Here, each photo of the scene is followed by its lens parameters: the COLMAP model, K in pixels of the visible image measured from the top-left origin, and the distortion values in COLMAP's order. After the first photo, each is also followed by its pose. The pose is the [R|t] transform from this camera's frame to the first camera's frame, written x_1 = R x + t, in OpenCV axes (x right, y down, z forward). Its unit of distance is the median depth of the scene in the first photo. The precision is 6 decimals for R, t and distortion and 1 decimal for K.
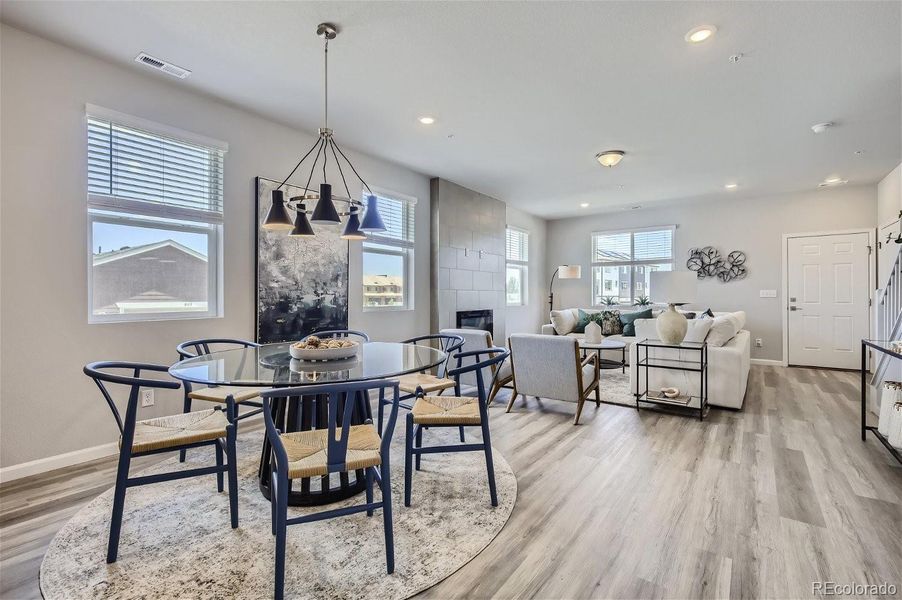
lens RADIAL K [[411.9, 0, 453.9], [0, 411.9, 298.2], [0, 0, 1]] dist [0.000620, 0.000591]
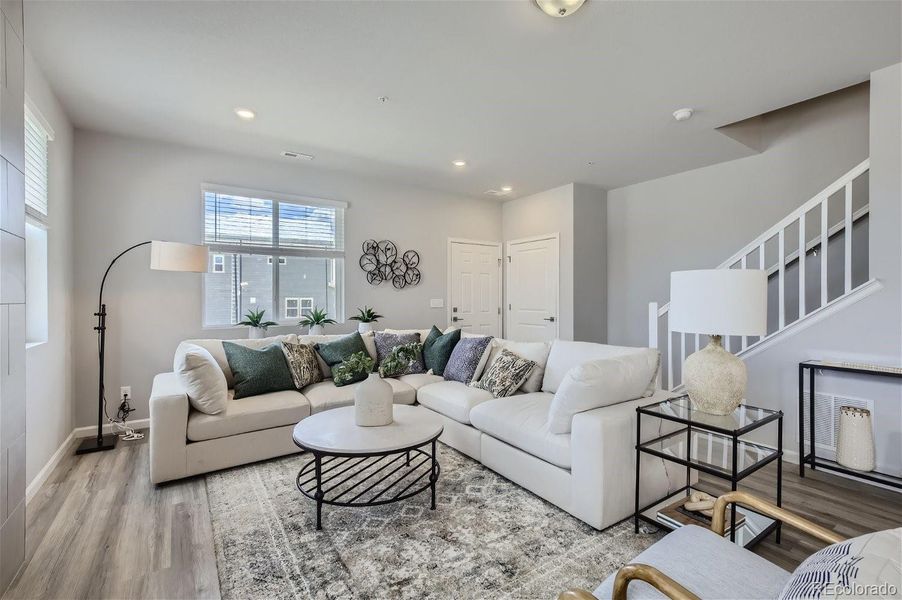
lens RADIAL K [[411.9, 0, 453.9], [0, 411.9, 298.2], [0, 0, 1]] dist [0.000620, 0.000591]
pose [[0.339535, -0.001162, 0.940593, -0.061638], [0.009914, 0.999948, -0.002344, -0.028993], [-0.940541, 0.010121, 0.339529, 1.012978]]
